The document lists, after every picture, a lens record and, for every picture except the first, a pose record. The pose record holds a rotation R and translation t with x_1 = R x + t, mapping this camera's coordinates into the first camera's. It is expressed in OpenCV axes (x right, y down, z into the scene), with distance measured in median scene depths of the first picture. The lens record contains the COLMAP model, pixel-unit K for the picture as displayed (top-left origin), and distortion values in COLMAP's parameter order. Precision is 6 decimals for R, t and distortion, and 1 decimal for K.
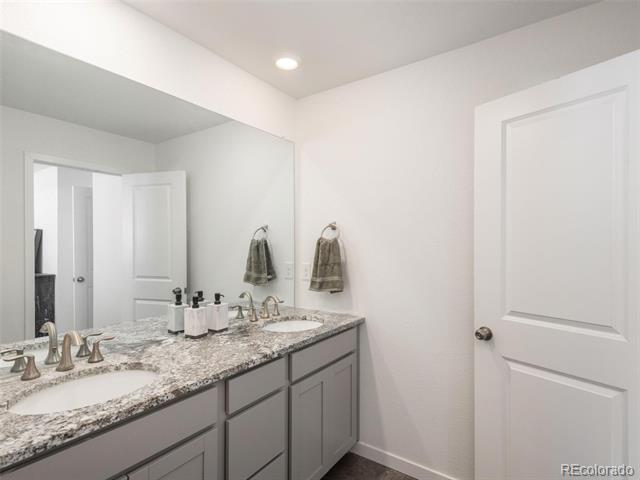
lens RADIAL K [[335.7, 0, 320.0], [0, 335.7, 240.0], [0, 0, 1]] dist [0.000783, -0.000032]
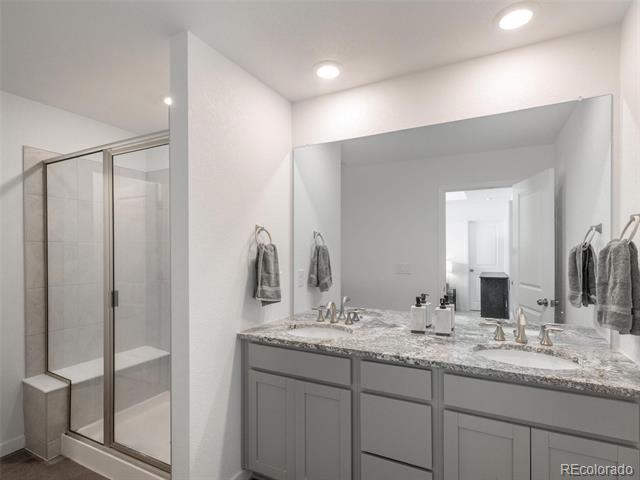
lens RADIAL K [[331.6, 0, 320.2], [0, 331.6, 253.5], [0, 0, 1]] dist [-0.002032, -0.000378]
pose [[0.137610, 0.006112, -0.990468, 0.722967], [0.010295, 0.999918, 0.007601, 0.014339], [0.990433, -0.011243, 0.137536, 0.554531]]
